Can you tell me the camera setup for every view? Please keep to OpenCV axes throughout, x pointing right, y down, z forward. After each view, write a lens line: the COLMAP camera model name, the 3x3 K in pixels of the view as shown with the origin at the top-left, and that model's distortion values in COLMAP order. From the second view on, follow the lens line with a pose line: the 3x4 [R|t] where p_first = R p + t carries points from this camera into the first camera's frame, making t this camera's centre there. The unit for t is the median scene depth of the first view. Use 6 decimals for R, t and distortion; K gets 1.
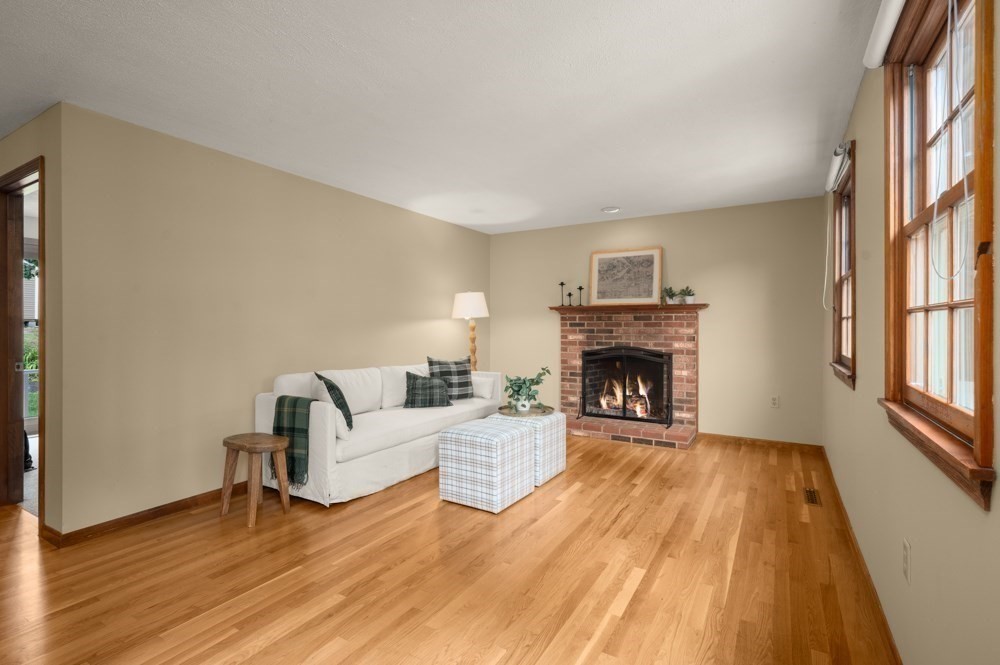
lens RADIAL K [[469.4, 0, 500.0], [0, 469.4, 332.5], [0, 0, 1]] dist [-0.000125, 0.000047]
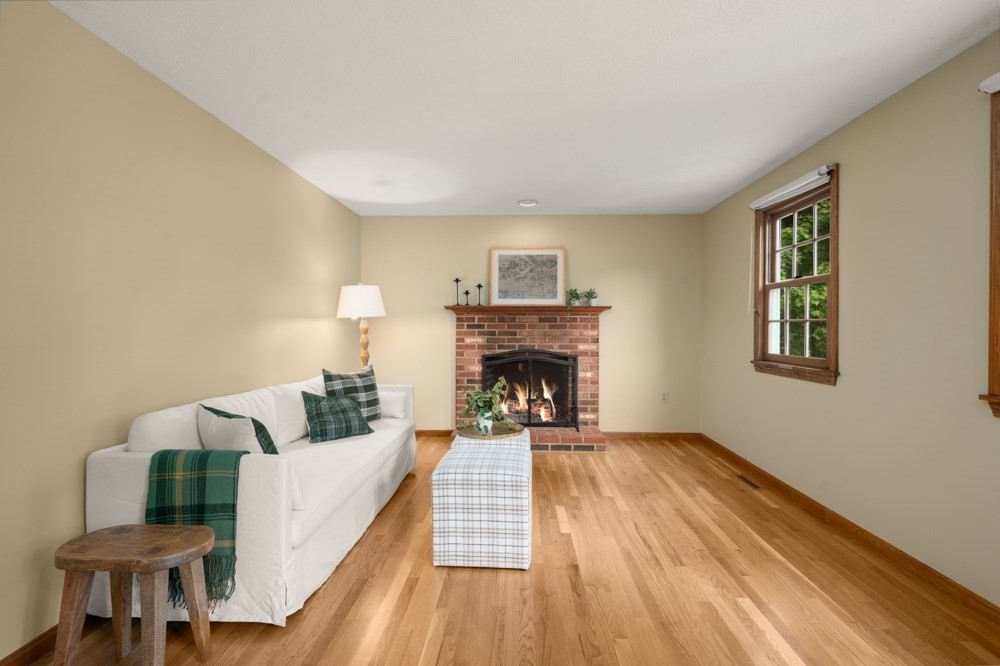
lens RADIAL K [[469.4, 0, 500.0], [0, 469.4, 333.0], [0, 0, 1]] dist [-0.000125, 0.000047]
pose [[0.875713, -0.004909, 0.482807, -0.258482], [0.005245, 0.999986, 0.000654, -0.004598], [-0.482803, 0.001960, 0.875727, 0.207214]]
